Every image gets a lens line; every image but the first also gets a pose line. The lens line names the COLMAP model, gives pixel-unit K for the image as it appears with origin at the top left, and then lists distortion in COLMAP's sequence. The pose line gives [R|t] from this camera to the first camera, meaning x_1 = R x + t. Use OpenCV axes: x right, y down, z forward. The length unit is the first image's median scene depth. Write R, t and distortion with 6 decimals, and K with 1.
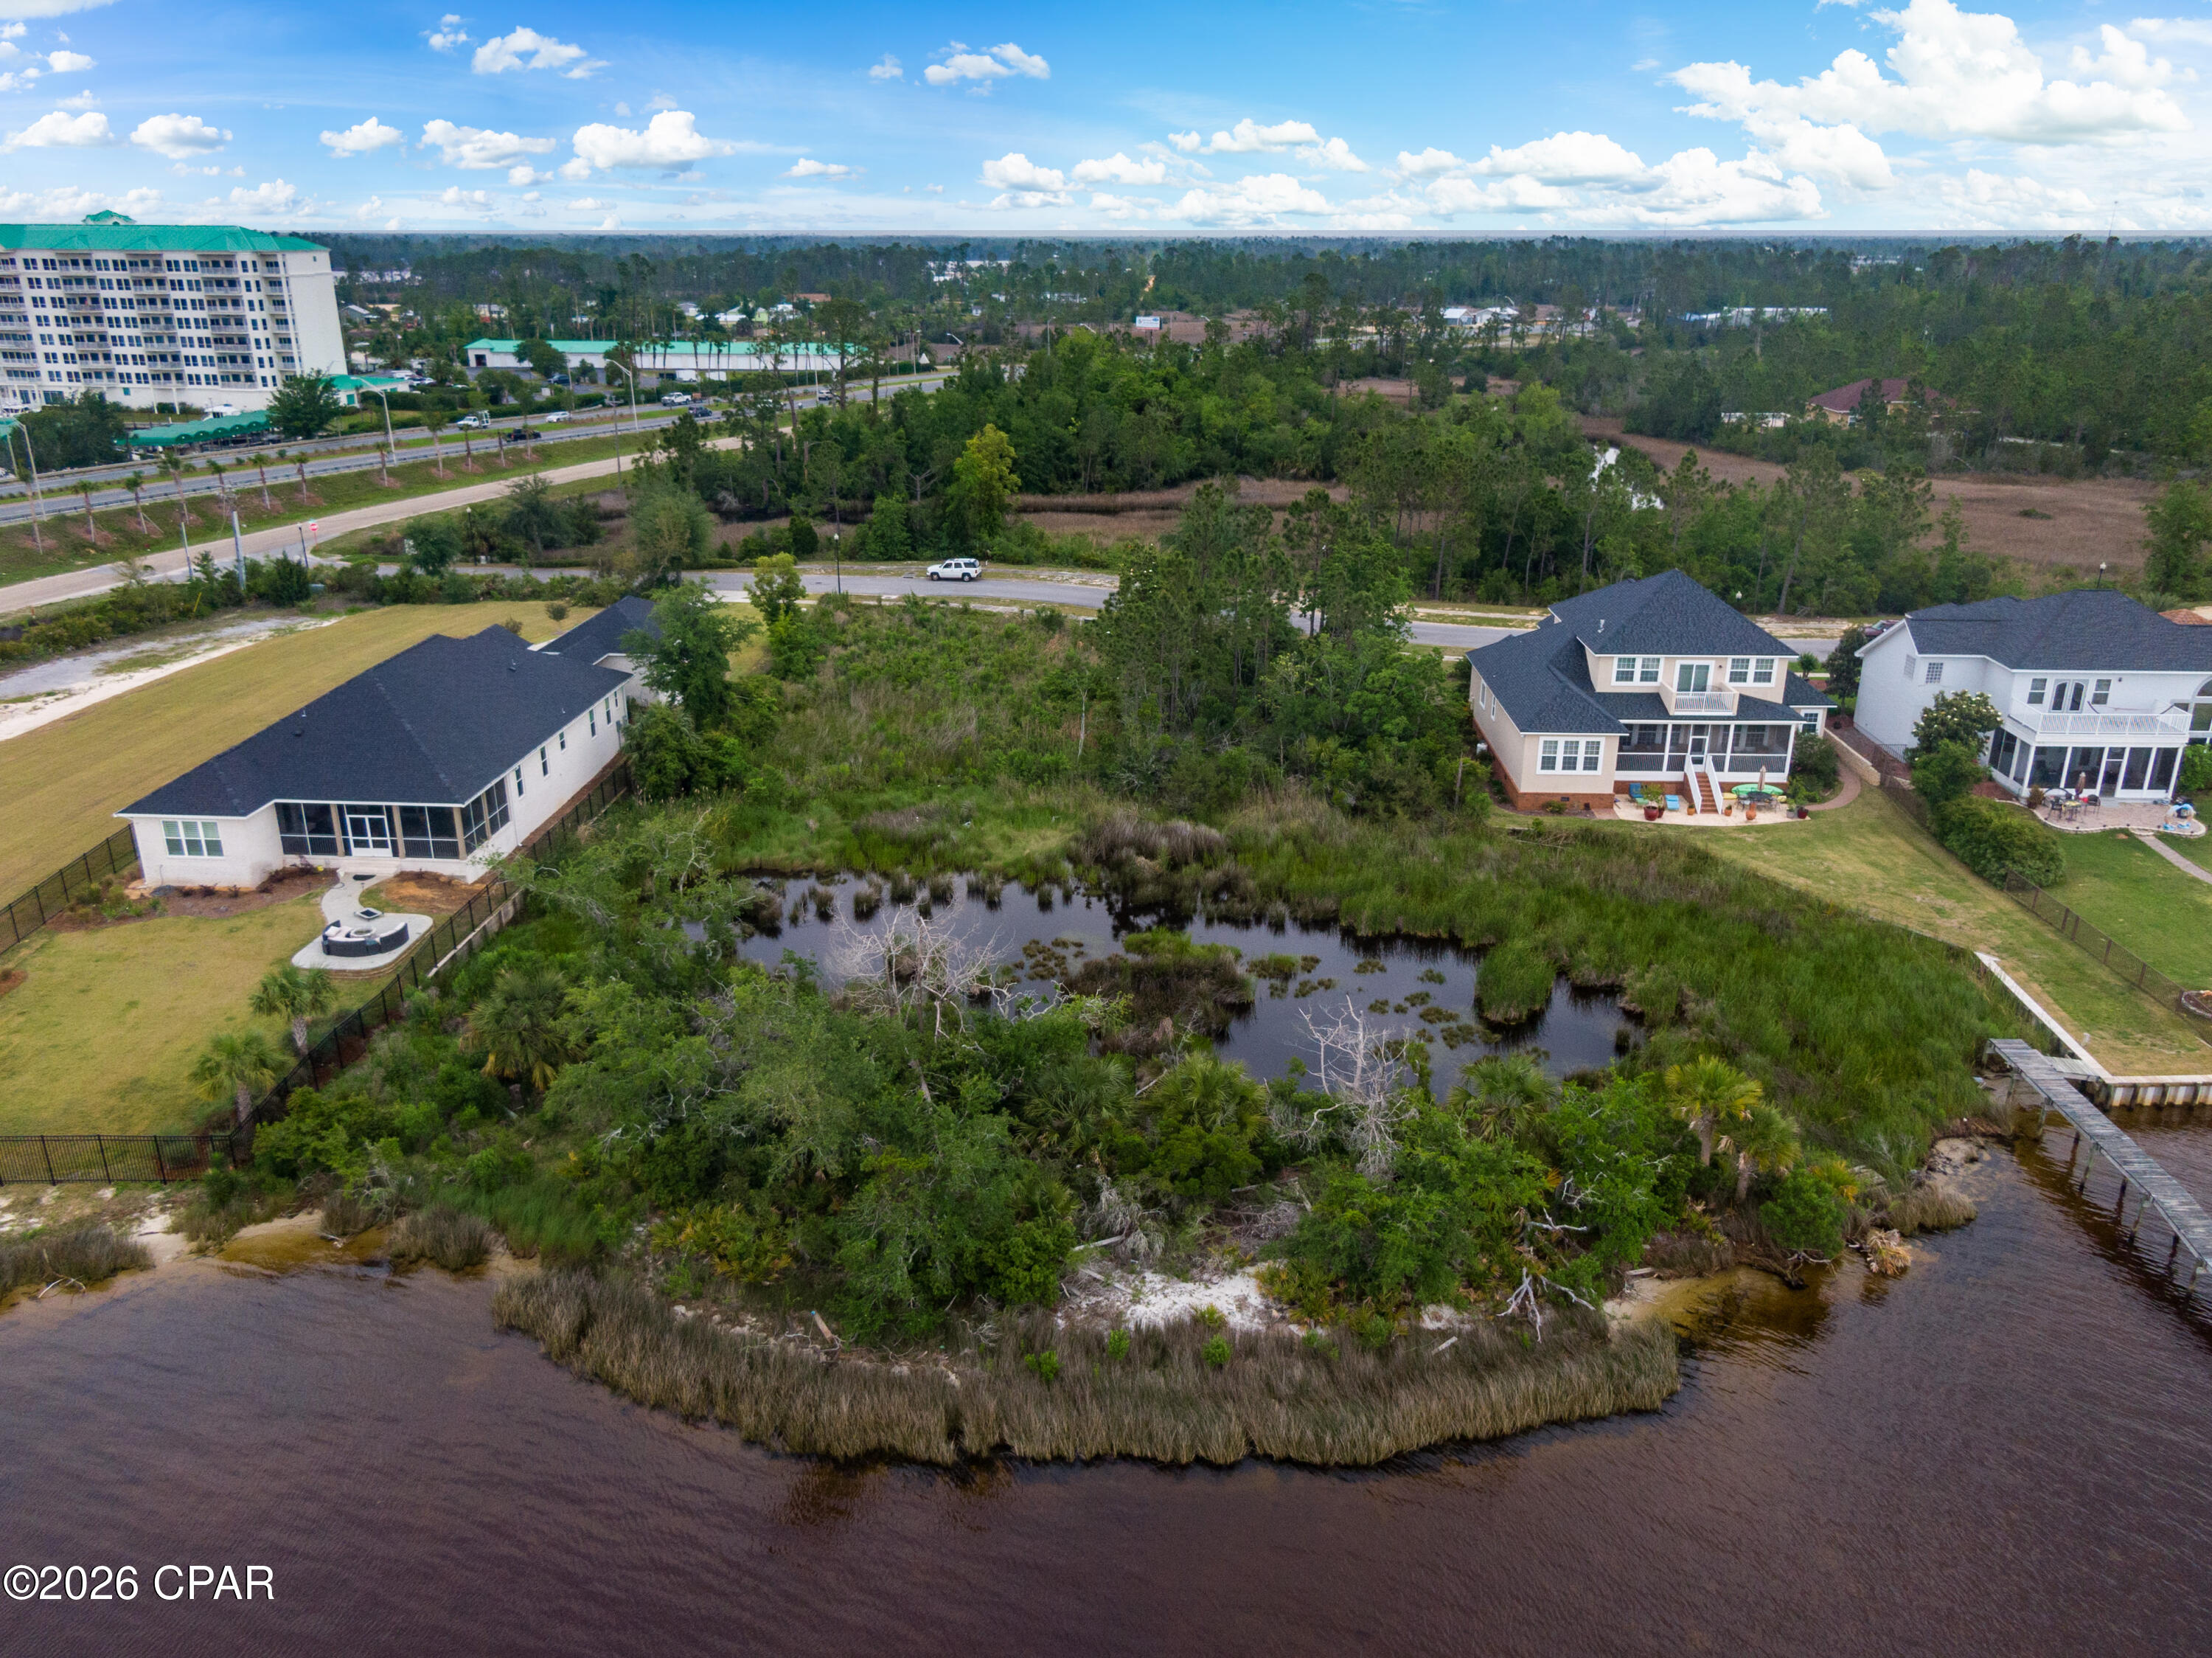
lens RADIAL K [[1601.2, 0, 1108.2], [0, 1601.2, 834.8], [0, 0, 1]] dist [0.024448, -0.024229]
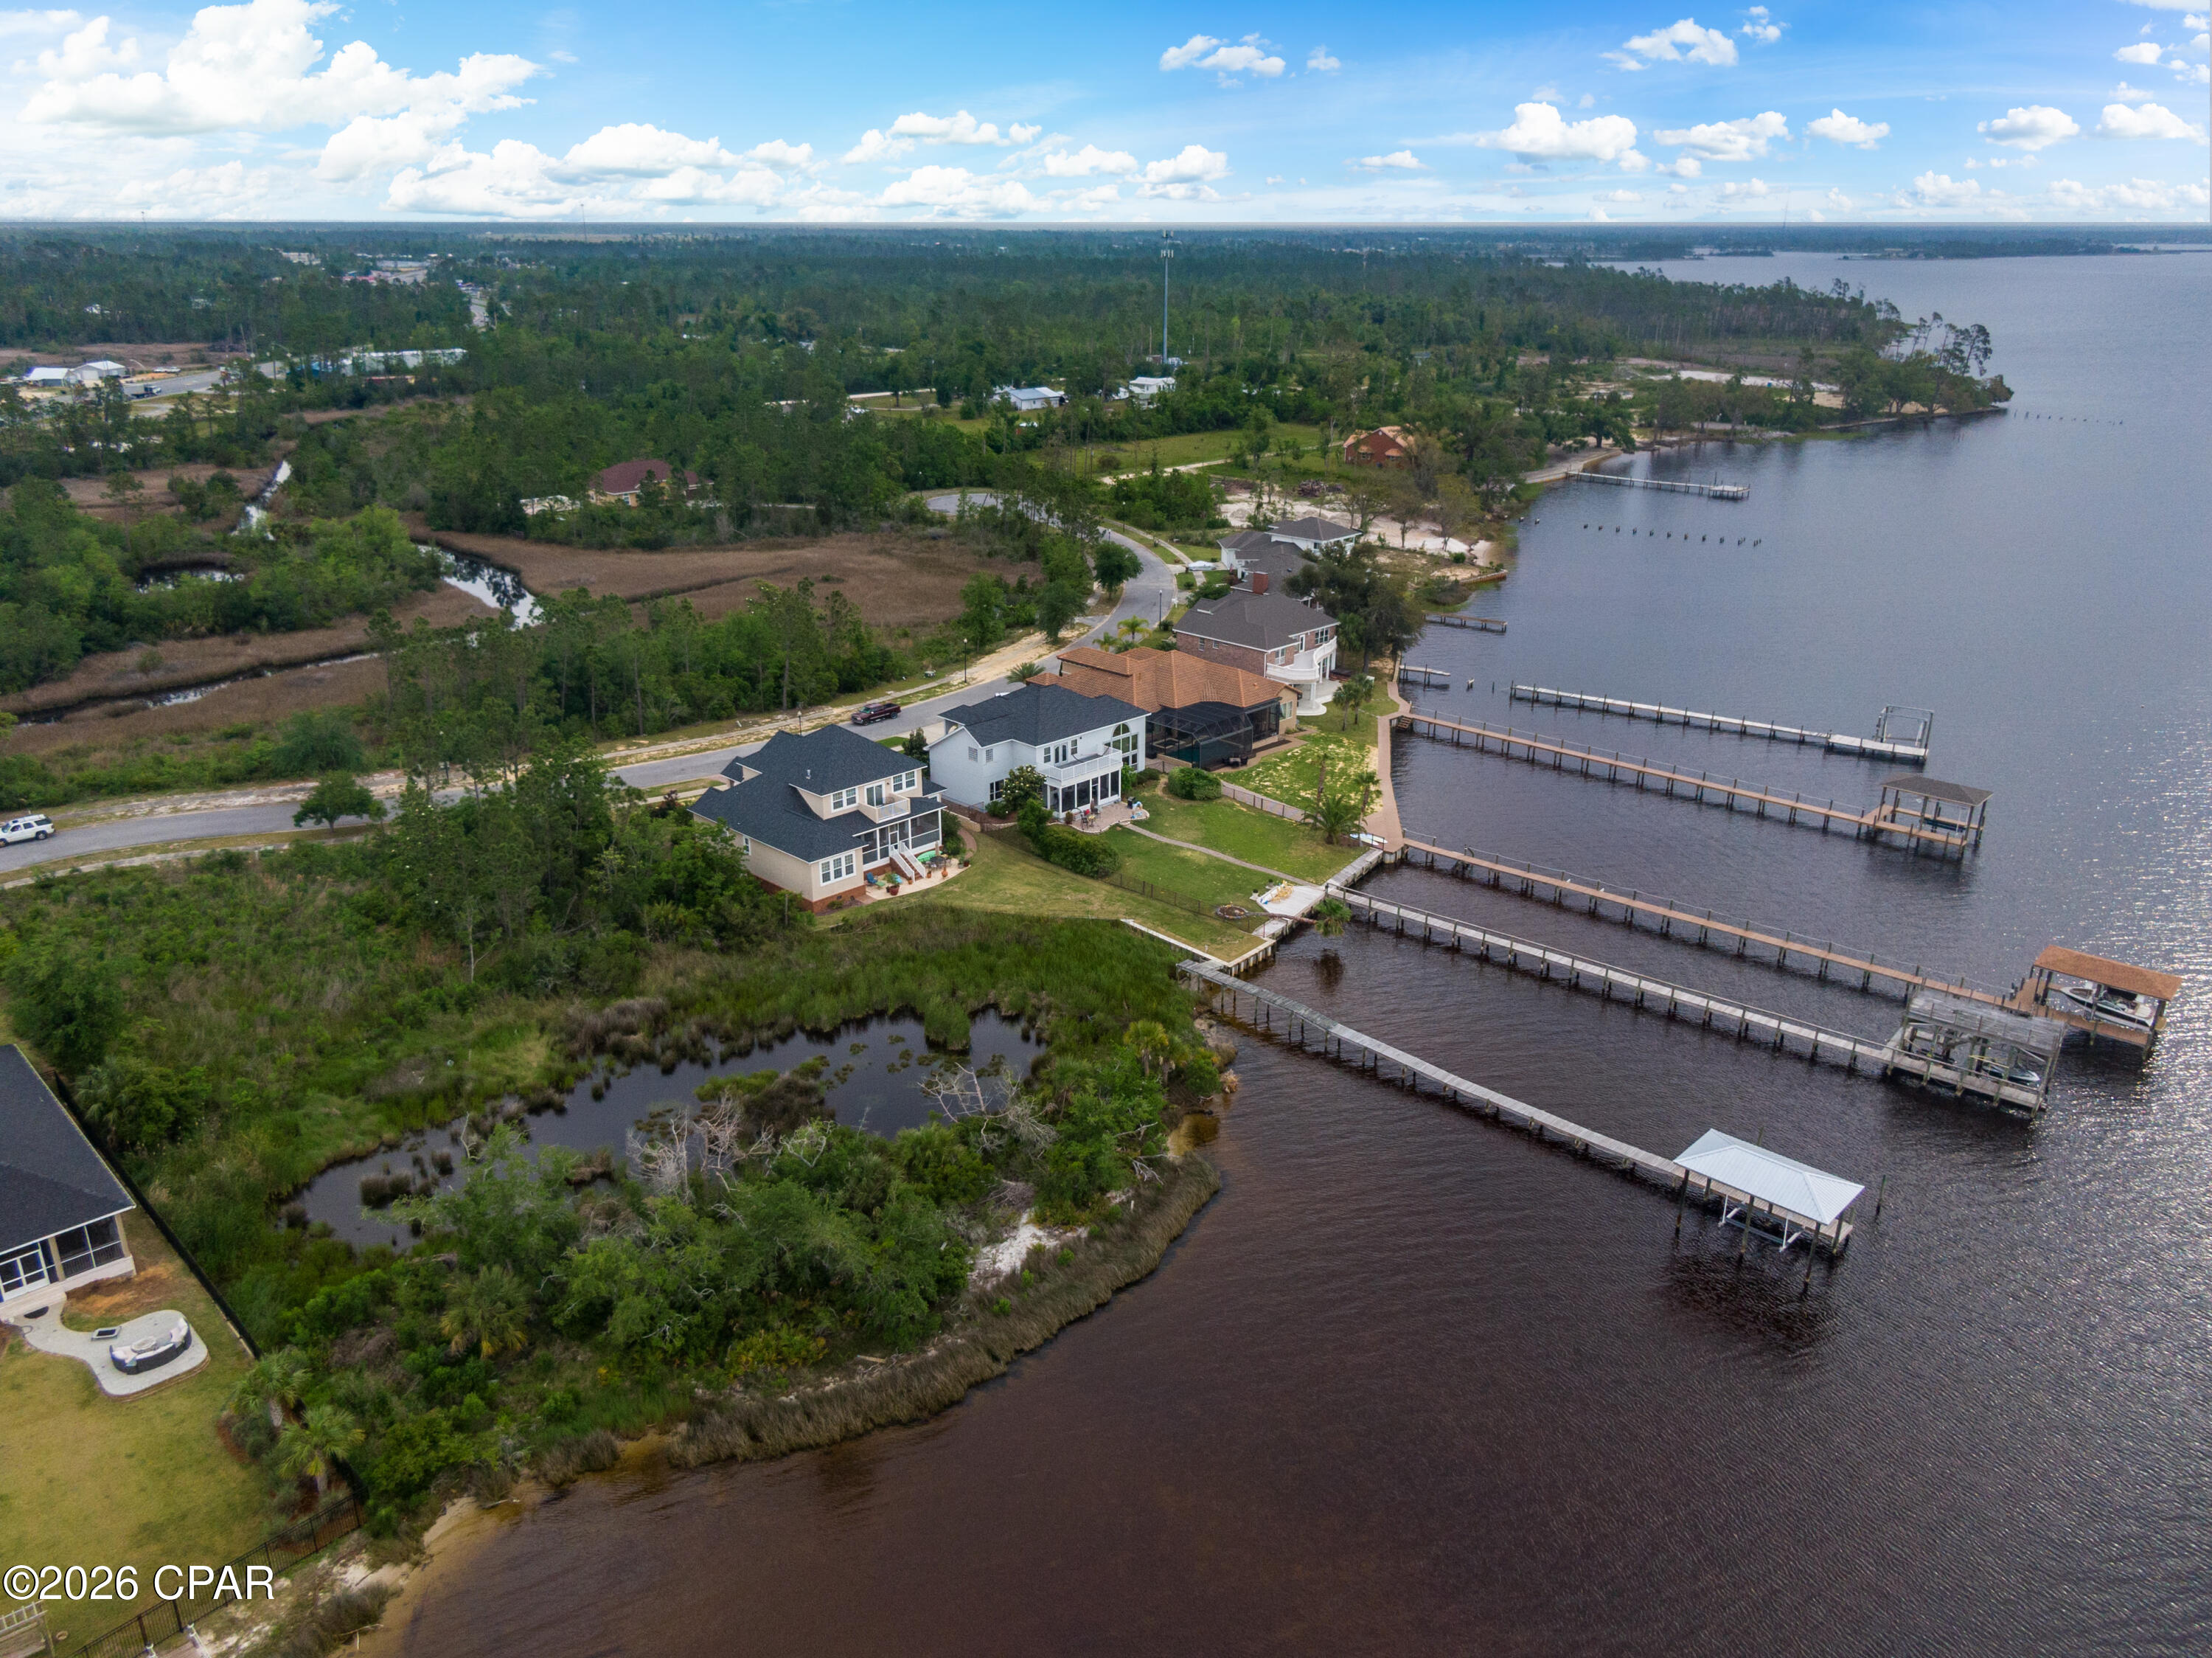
lens RADIAL K [[1598.0, 0, 1106.0], [0, 1598.0, 829.0], [0, 0, 1]] dist [0.052737, -0.058109]
pose [[0.671367, -0.259549, 0.694190, -0.554376], [0.255263, 0.960341, 0.112188, -0.185293], [-0.695778, 0.101882, 0.710995, -0.217131]]
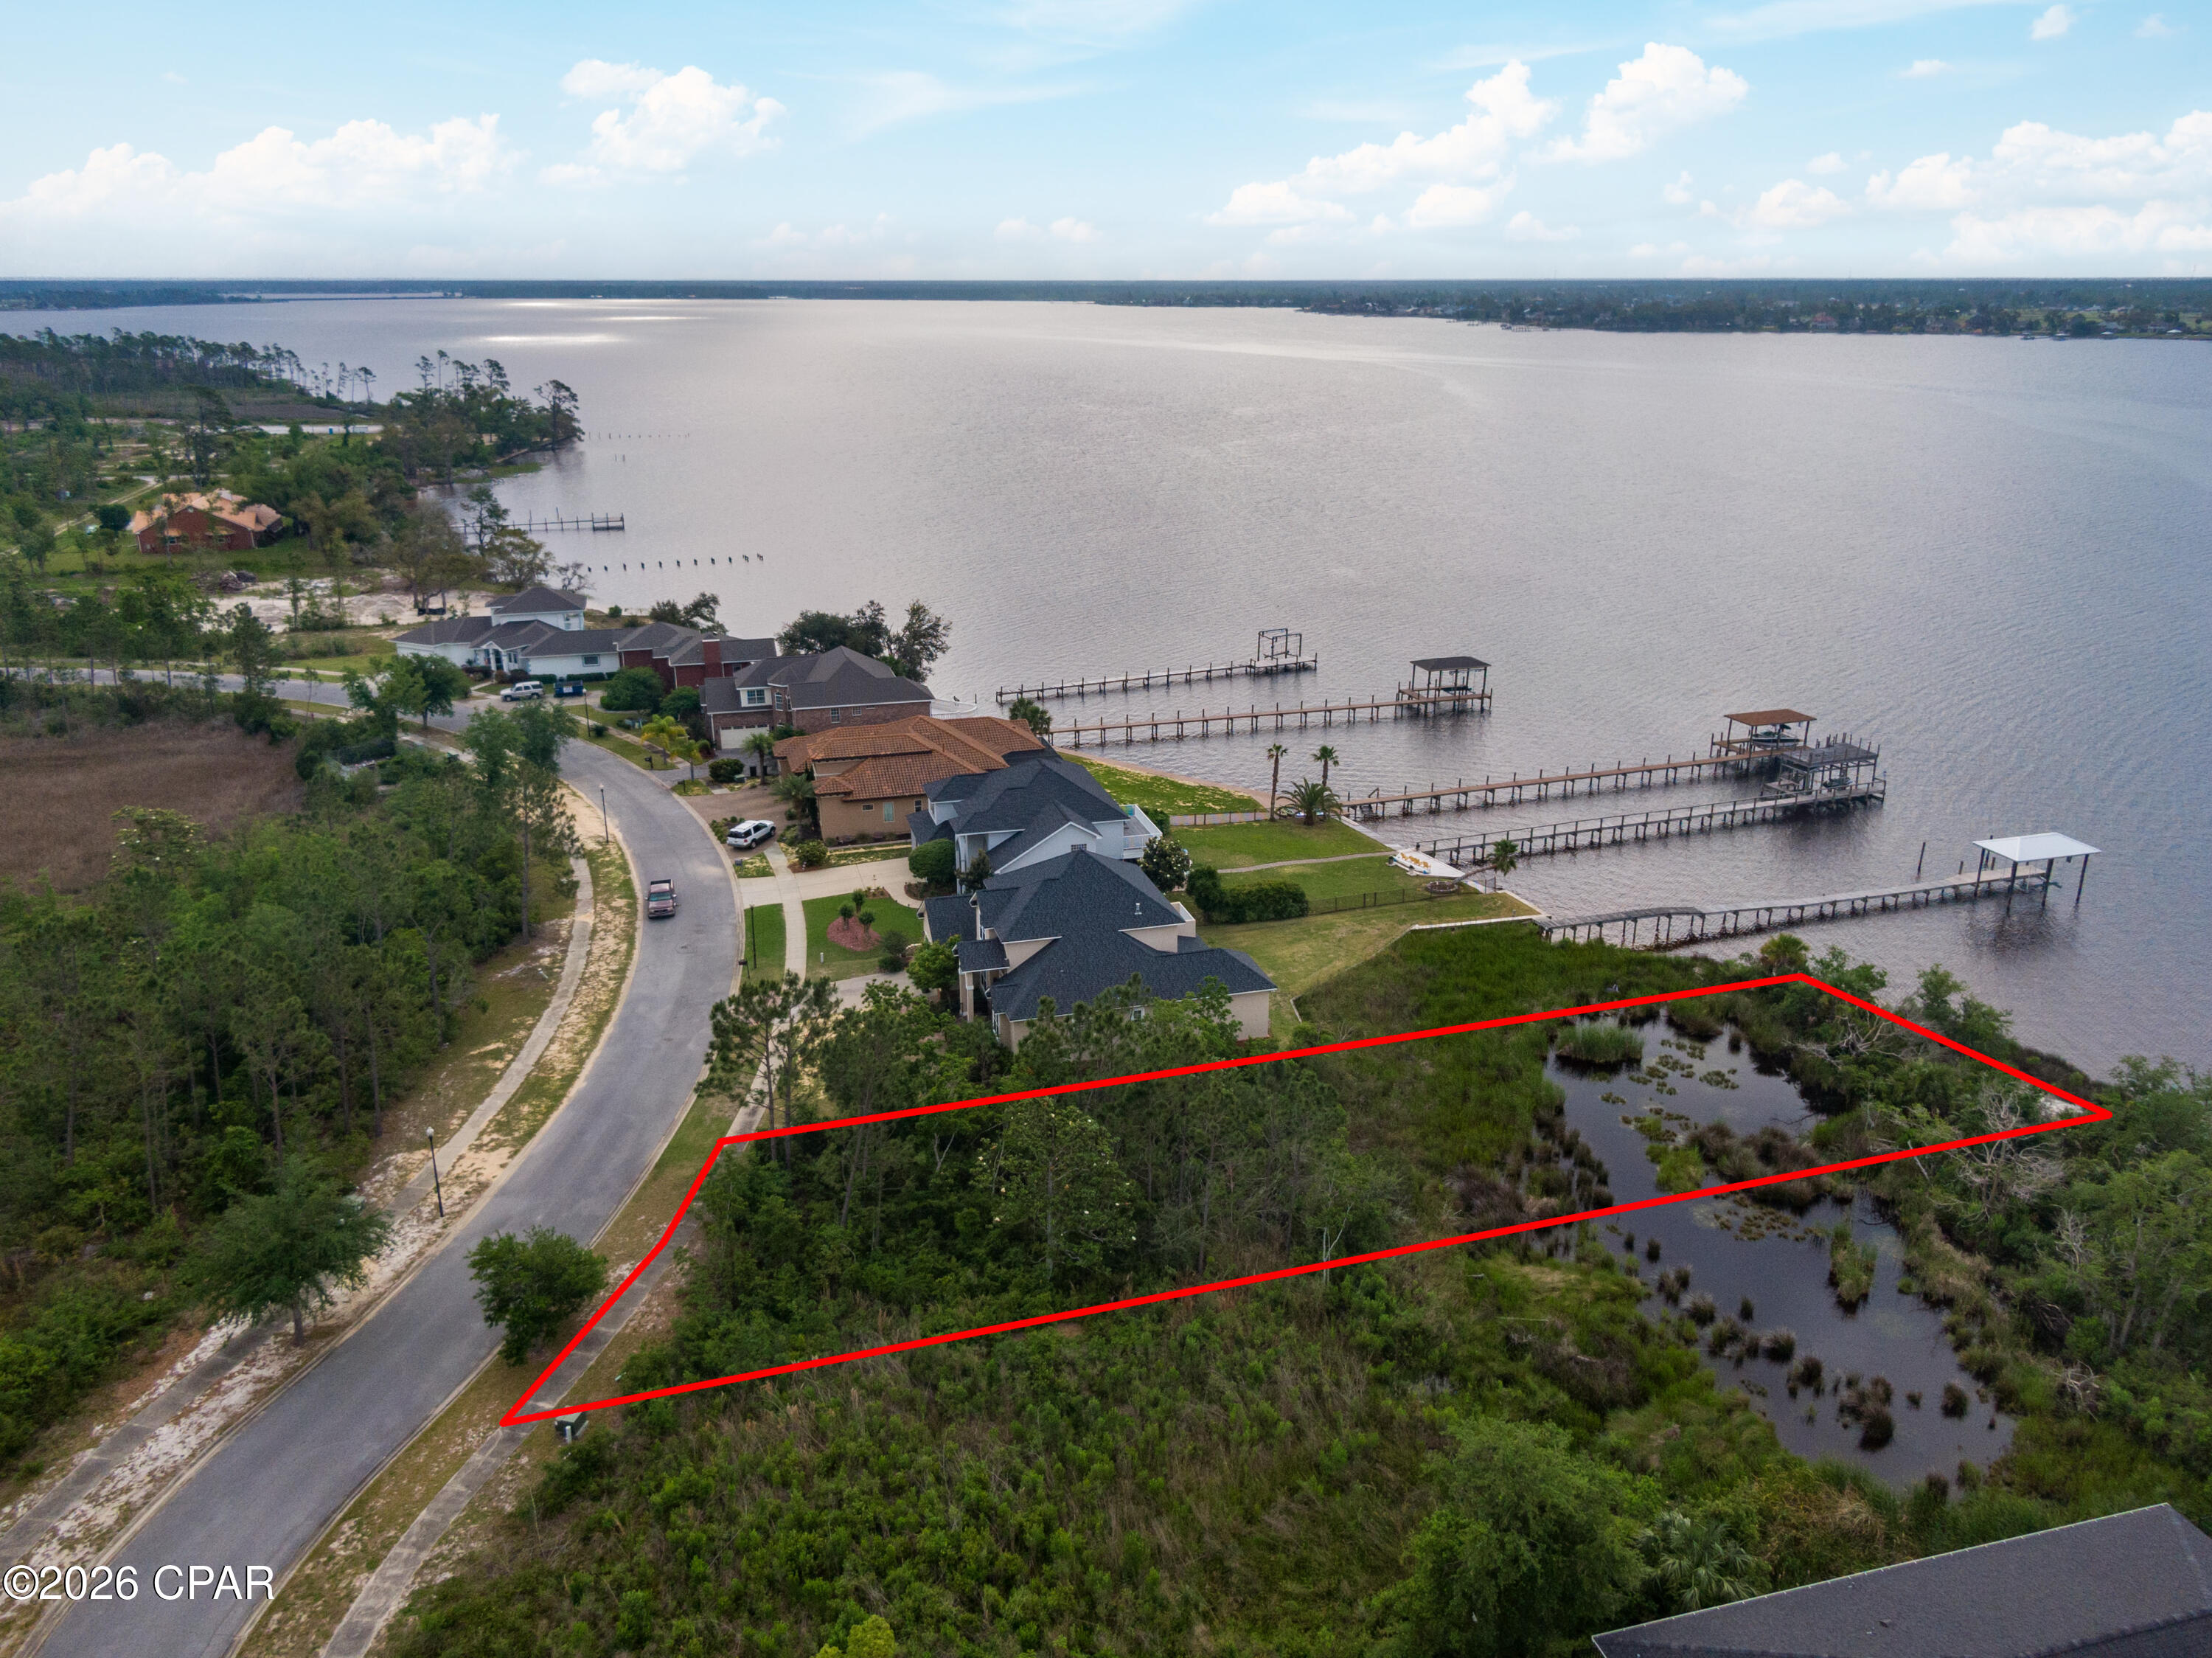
lens RADIAL K [[1597.2, 0, 1098.4], [0, 1597.2, 831.1], [0, 0, 1]] dist [0.012777, 0.001121]
pose [[-0.306781, -0.311128, 0.899491, -0.721784], [0.330551, 0.851409, 0.407234, -0.680953], [-0.892537, 0.422259, -0.158353, 1.243490]]
